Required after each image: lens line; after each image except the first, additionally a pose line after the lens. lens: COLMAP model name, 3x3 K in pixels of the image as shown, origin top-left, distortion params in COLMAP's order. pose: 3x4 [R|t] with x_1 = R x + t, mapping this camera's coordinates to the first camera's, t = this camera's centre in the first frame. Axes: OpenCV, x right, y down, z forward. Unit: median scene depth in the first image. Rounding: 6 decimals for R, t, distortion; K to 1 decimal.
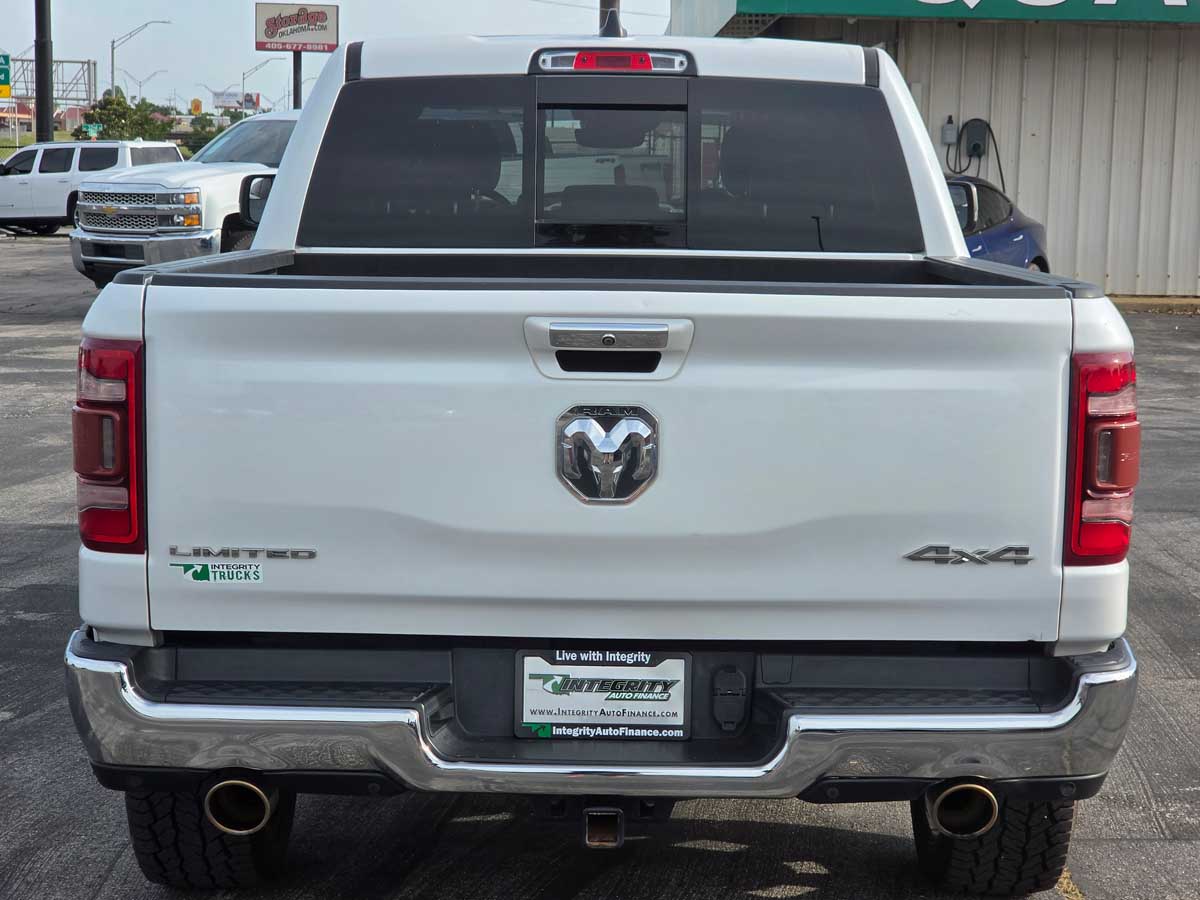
lens RADIAL K [[2401.0, 0, 630.7], [0, 2401.0, 448.7], [0, 0, 1]] dist [0.104397, -0.434366]
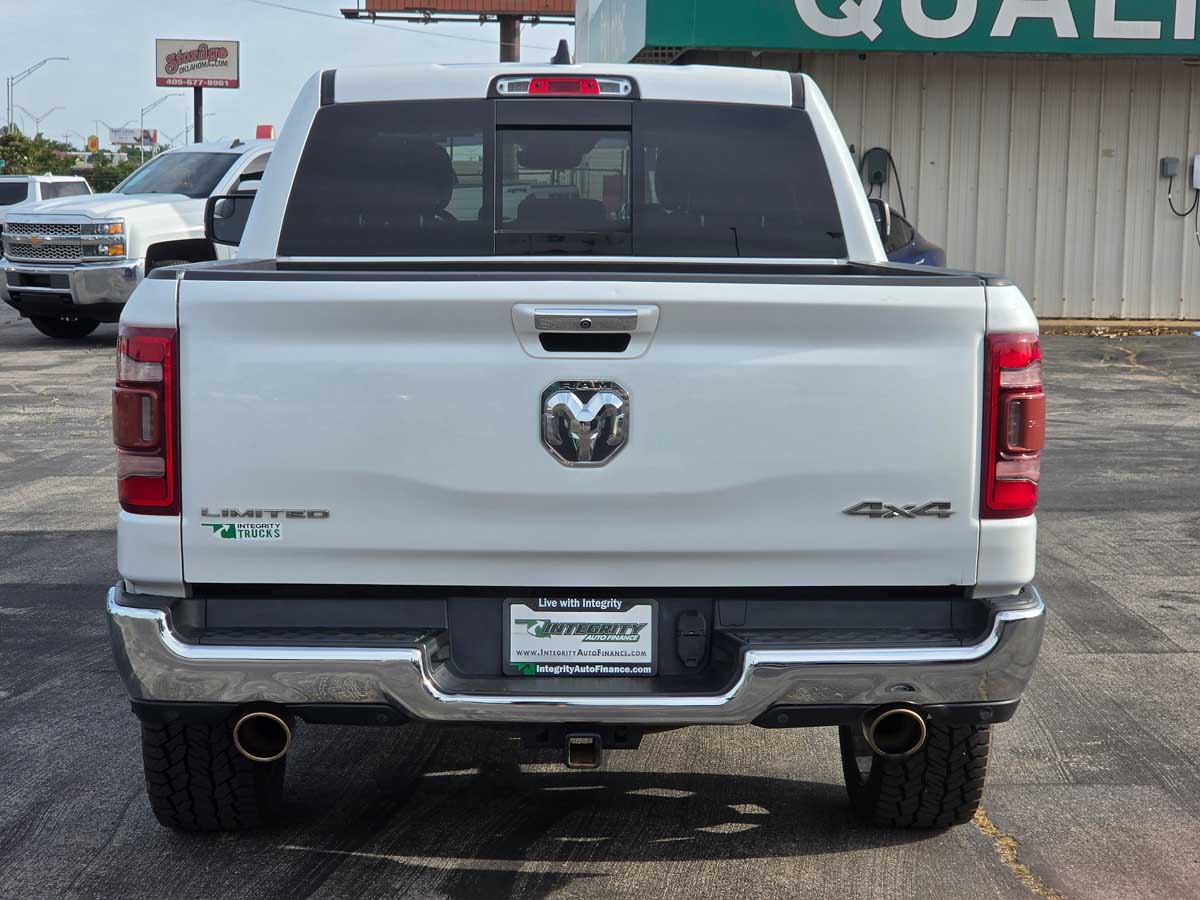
lens RADIAL K [[2402.2, 0, 600.0], [0, 2402.2, 450.0], [0, 0, 1]] dist [-0.022839, 0.631613]
pose [[0.999563, -0.008769, 0.028242, -0.028355], [0.009135, 0.999875, -0.012873, 0.024099], [-0.028126, 0.013125, 0.999518, -0.118107]]
